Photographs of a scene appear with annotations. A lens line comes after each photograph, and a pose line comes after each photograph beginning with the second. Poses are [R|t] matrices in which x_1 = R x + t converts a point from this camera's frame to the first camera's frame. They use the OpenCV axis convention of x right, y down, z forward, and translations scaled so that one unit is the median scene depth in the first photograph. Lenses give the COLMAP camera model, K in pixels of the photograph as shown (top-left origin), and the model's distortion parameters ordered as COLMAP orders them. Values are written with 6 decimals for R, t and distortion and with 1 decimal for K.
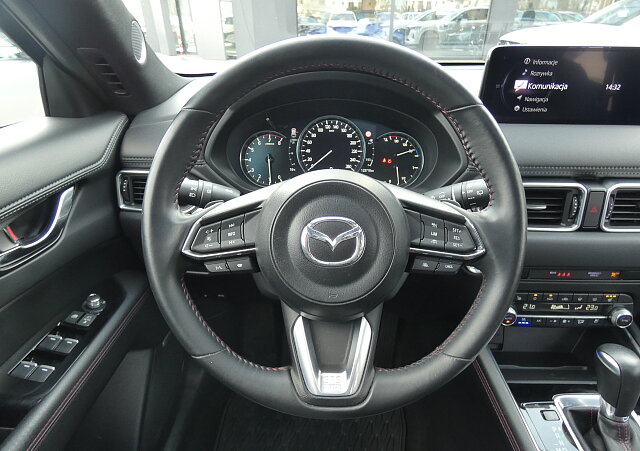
lens RADIAL K [[391.6, 0, 320.0], [0, 391.6, 225.5], [0, 0, 1]] dist [0.000898, -0.000765]
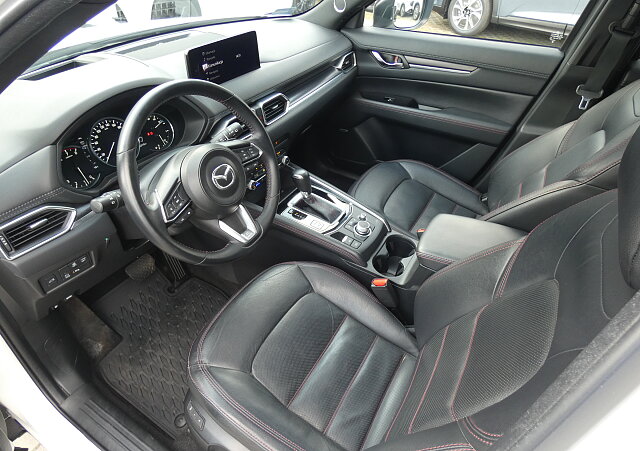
lens RADIAL K [[391.6, 0, 320.0], [0, 391.6, 225.5], [0, 0, 1]] dist [0.000898, -0.000765]
pose [[0.478054, -0.540888, 0.692030, -0.895177], [0.388272, 0.836867, 0.385874, -0.238676], [-0.787851, 0.084227, 0.610079, -0.469738]]
